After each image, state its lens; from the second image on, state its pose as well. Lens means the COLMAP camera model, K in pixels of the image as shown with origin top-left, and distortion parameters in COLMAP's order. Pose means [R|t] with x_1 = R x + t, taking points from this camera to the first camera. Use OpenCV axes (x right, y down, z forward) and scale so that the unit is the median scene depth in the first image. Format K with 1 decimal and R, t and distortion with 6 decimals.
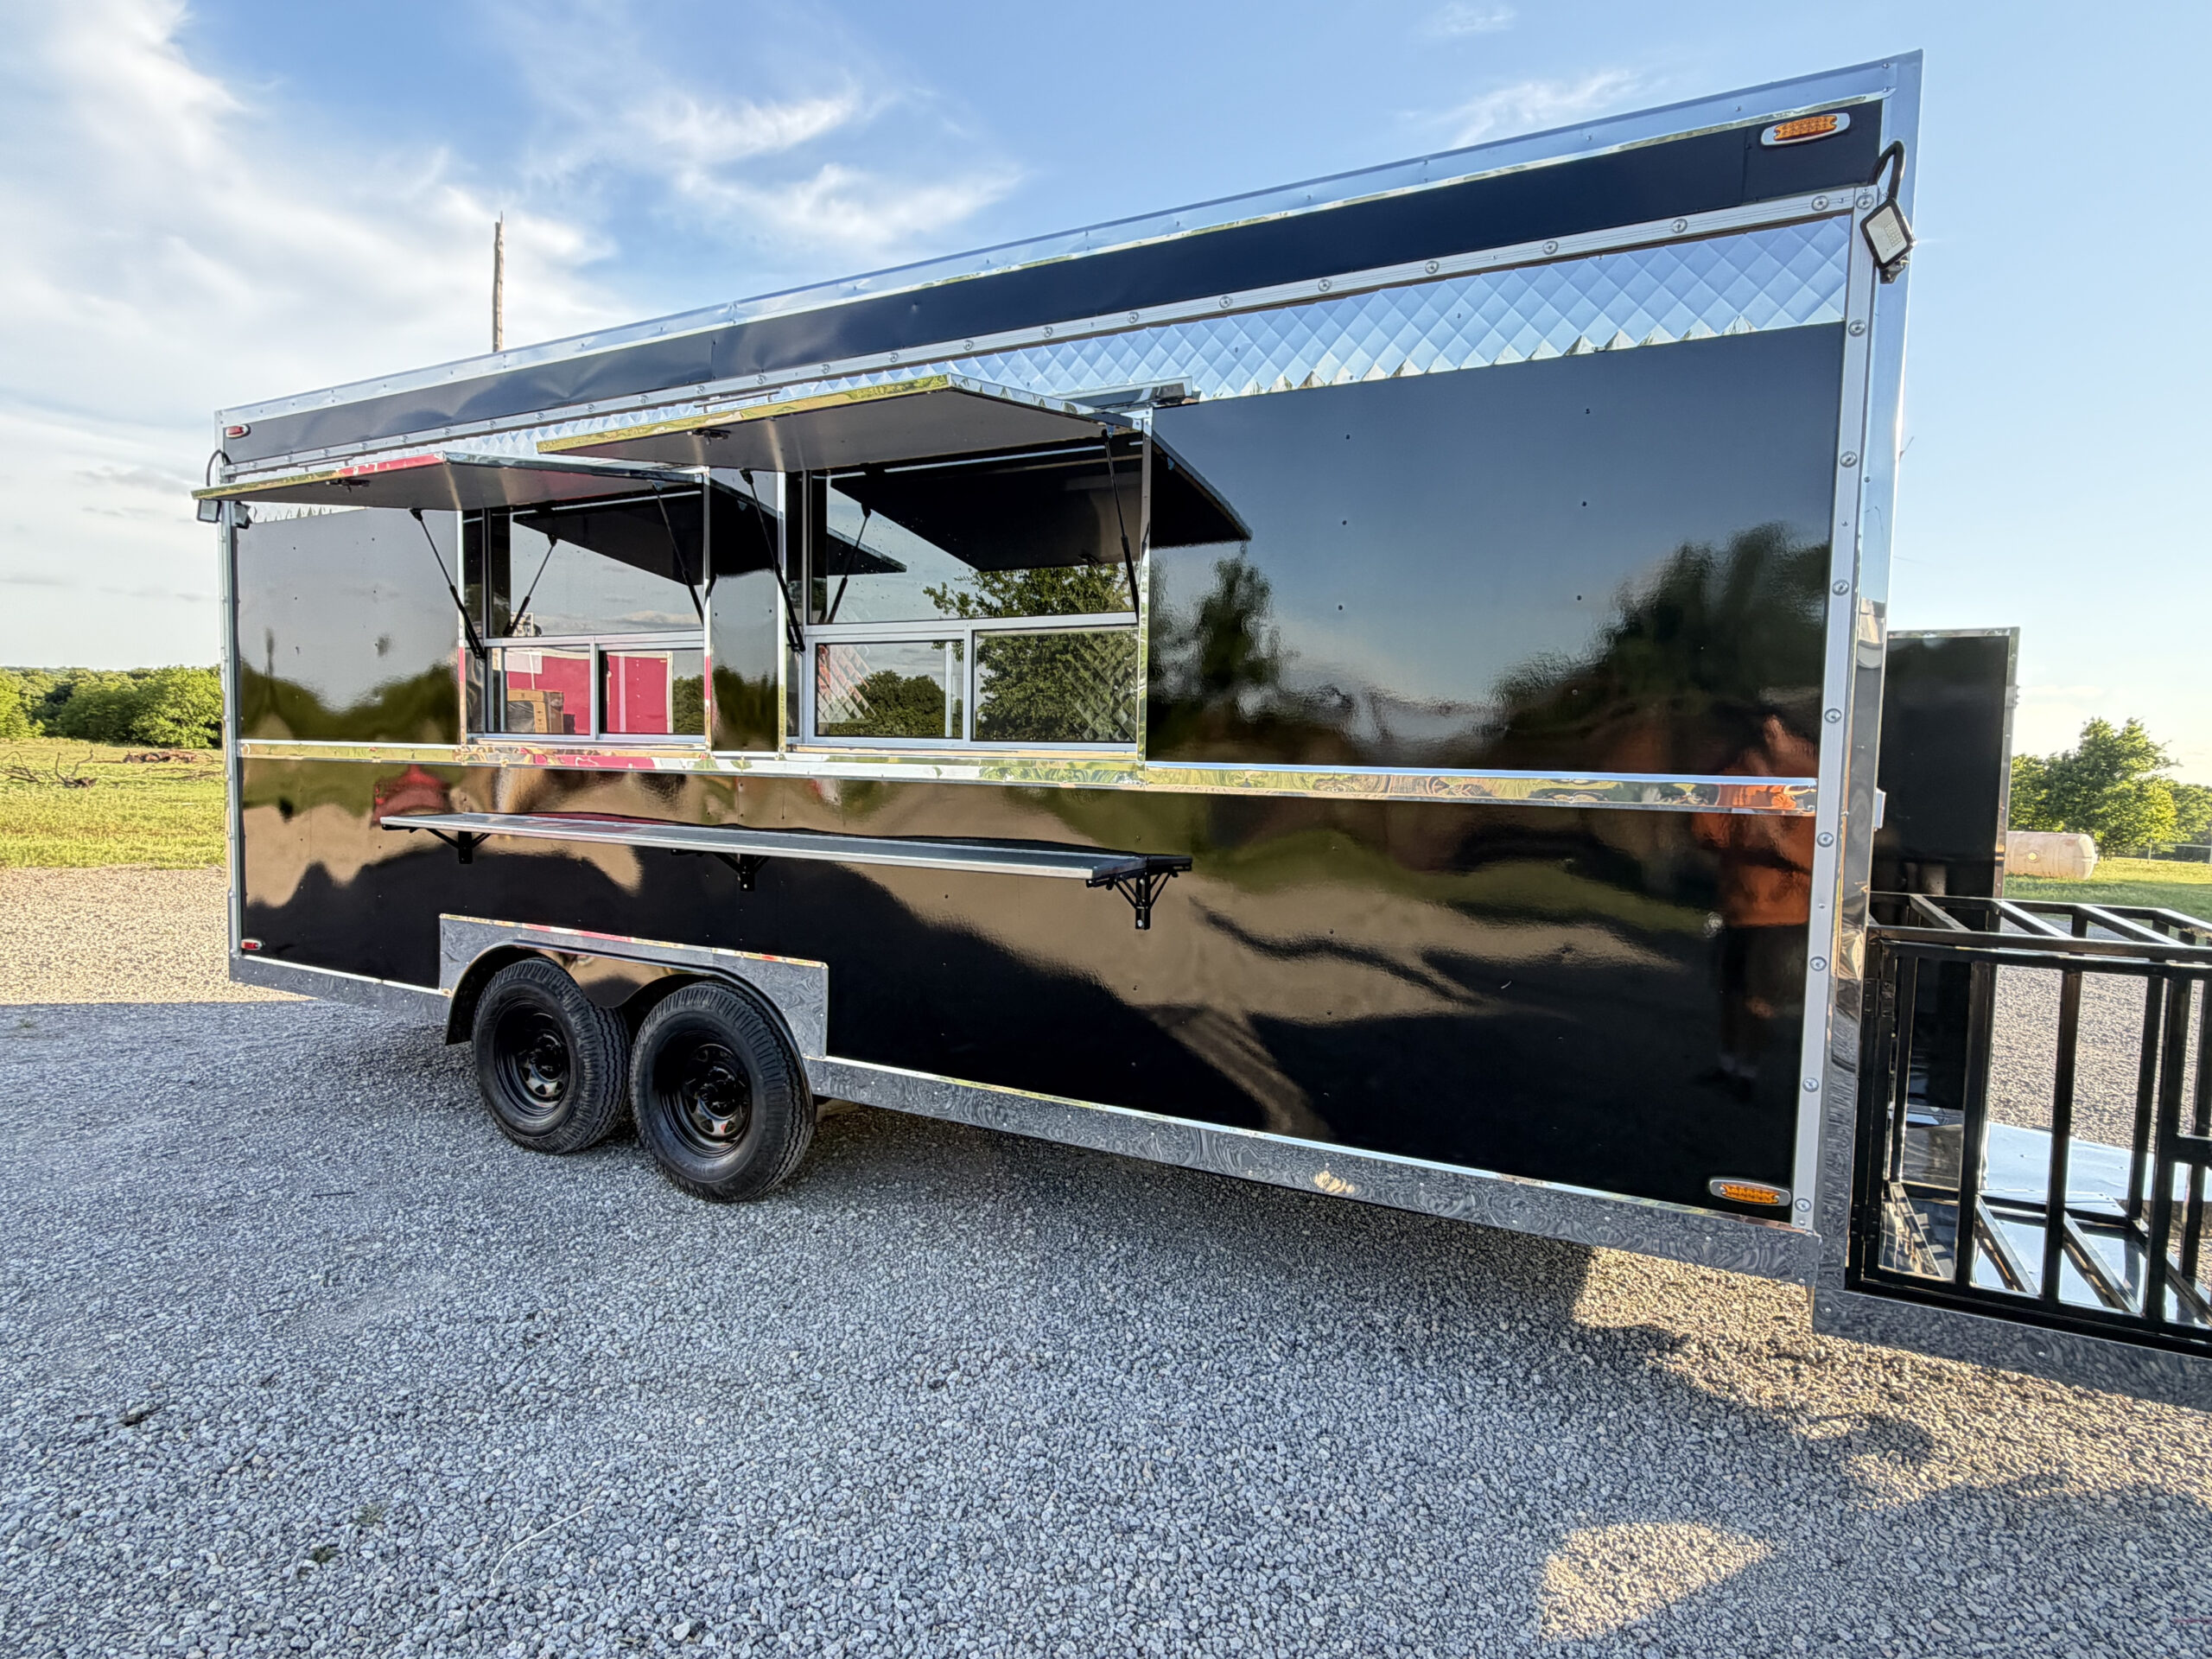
lens RADIAL K [[1215.8, 0, 1116.2], [0, 1215.8, 835.0], [0, 0, 1]] dist [0.001106, -0.000908]
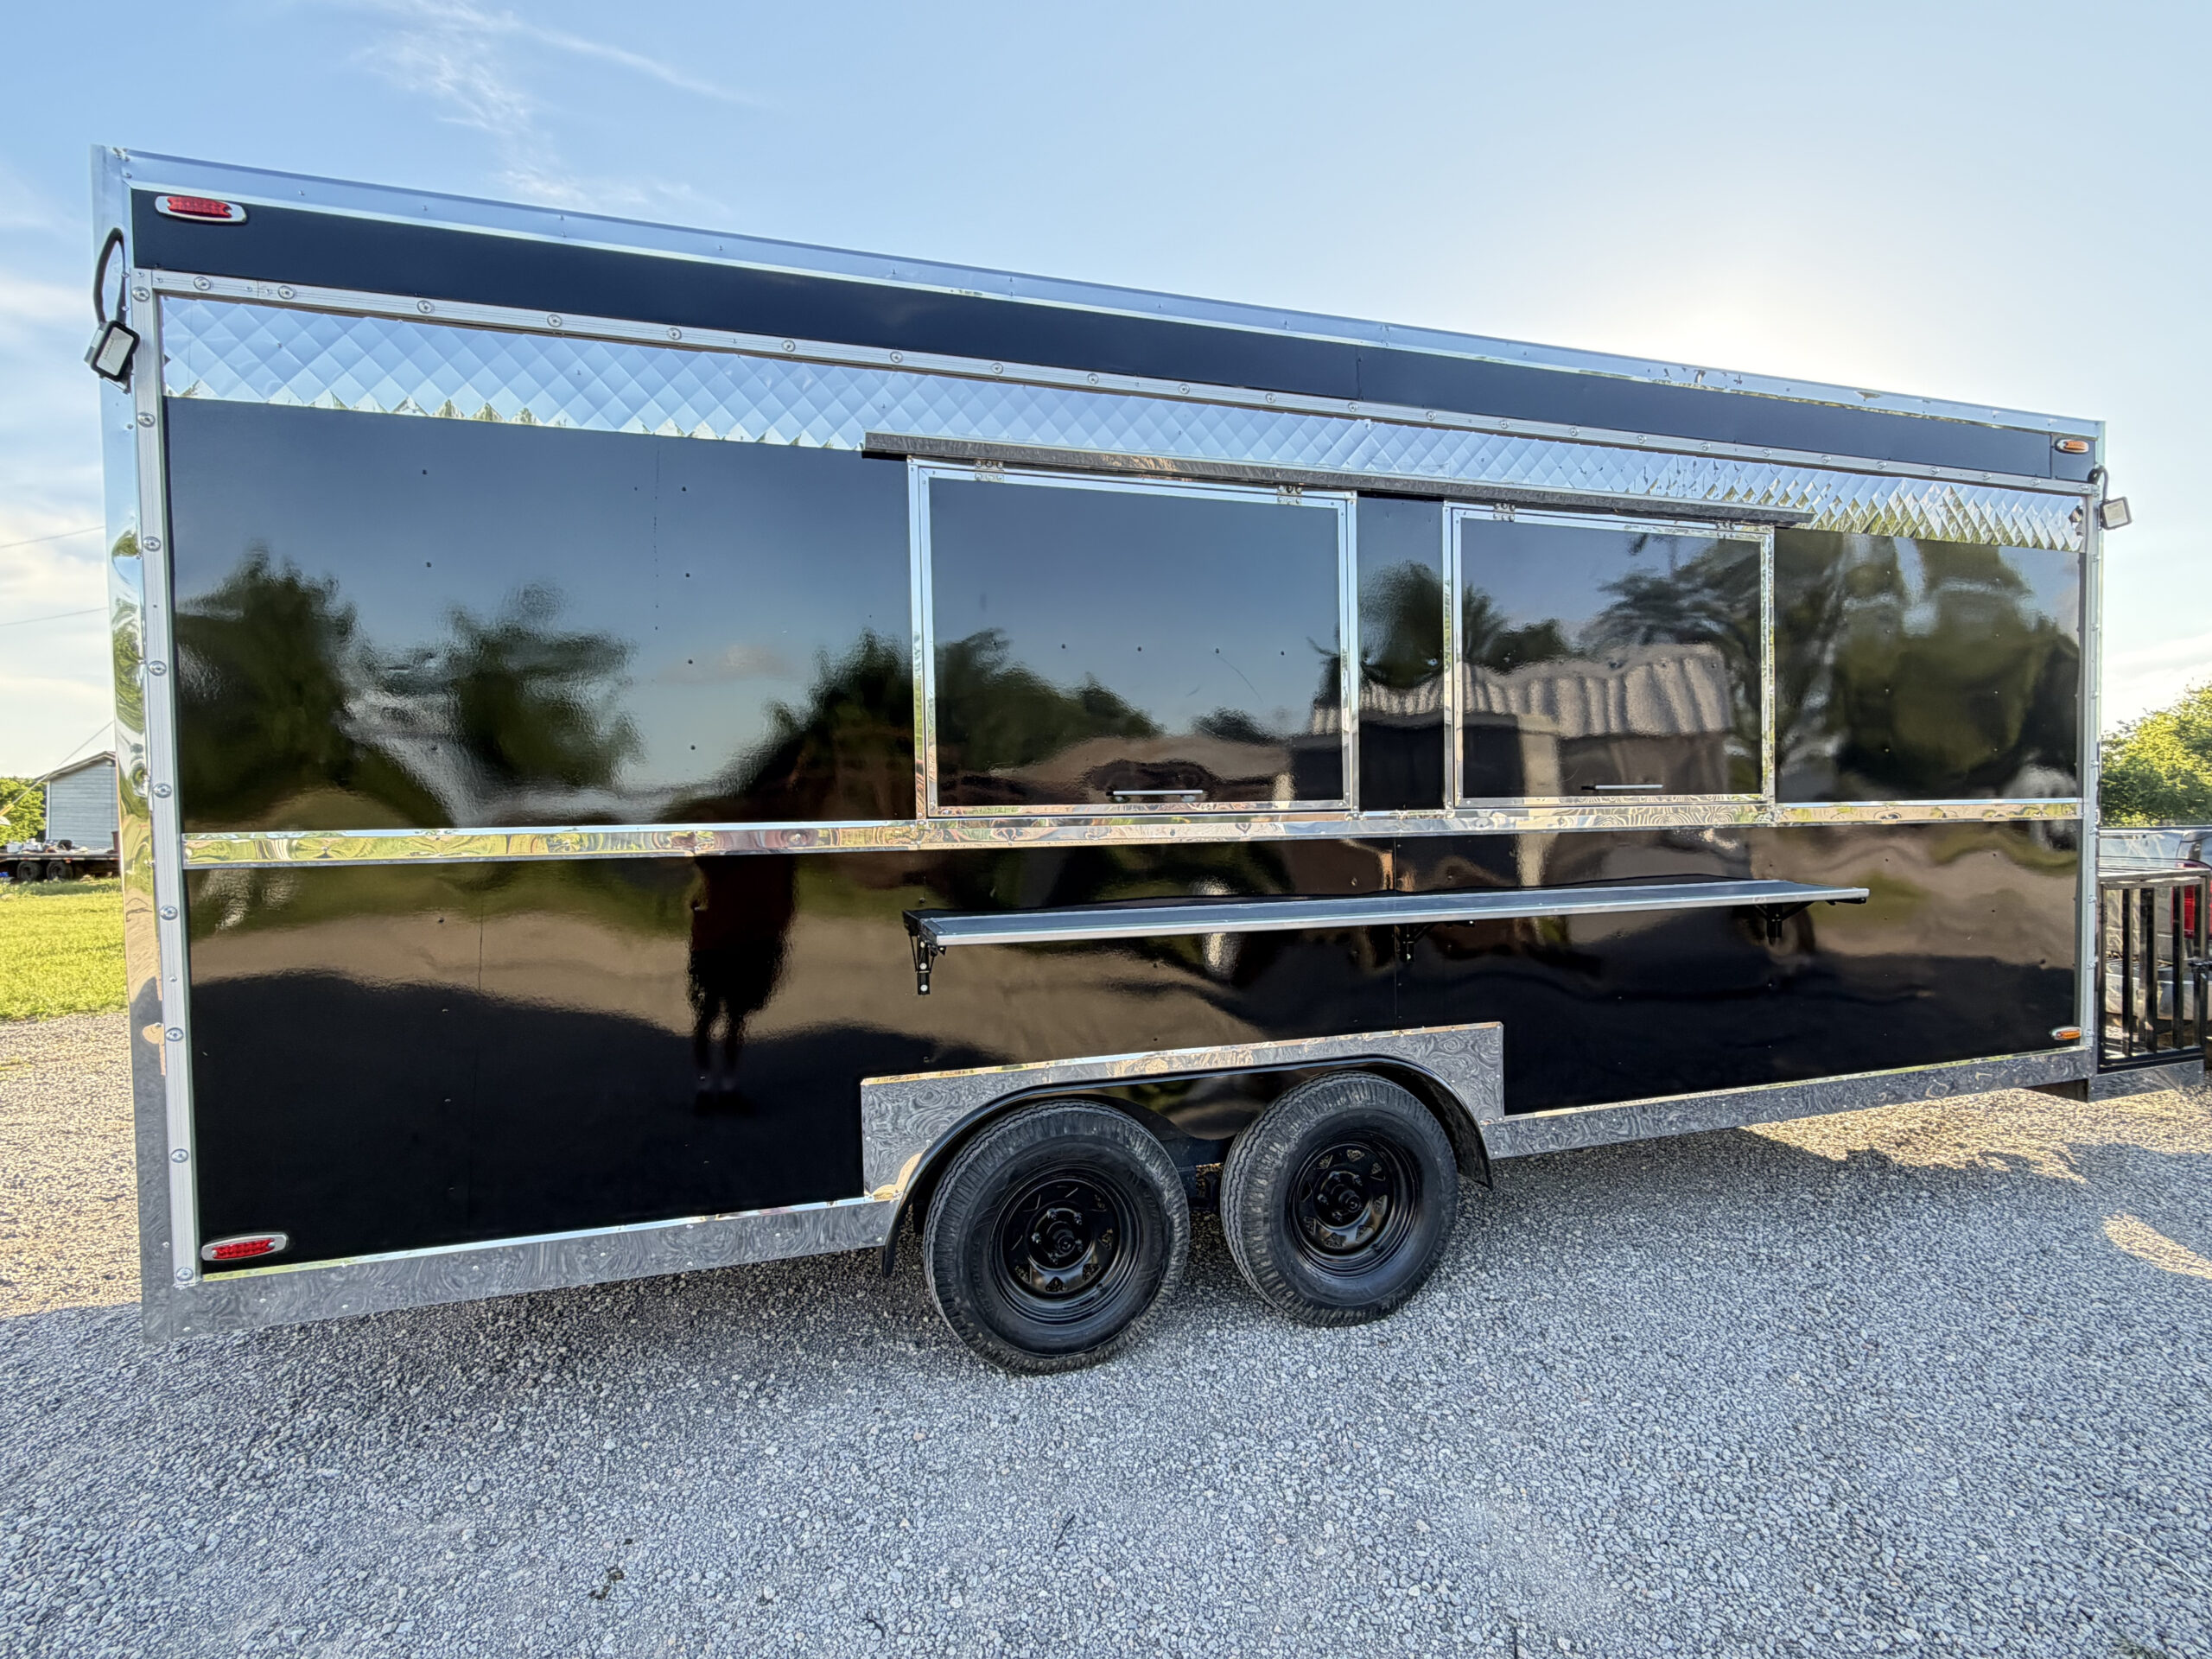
lens RADIAL K [[1071.1, 0, 1112.7], [0, 1071.1, 833.4], [0, 0, 1]] dist [0.000583, -0.000958]
pose [[0.699685, -0.050945, 0.712633, -1.284734], [0.079294, 0.996830, -0.006591, -0.078414], [-0.710037, 0.061118, 0.701506, 0.731092]]
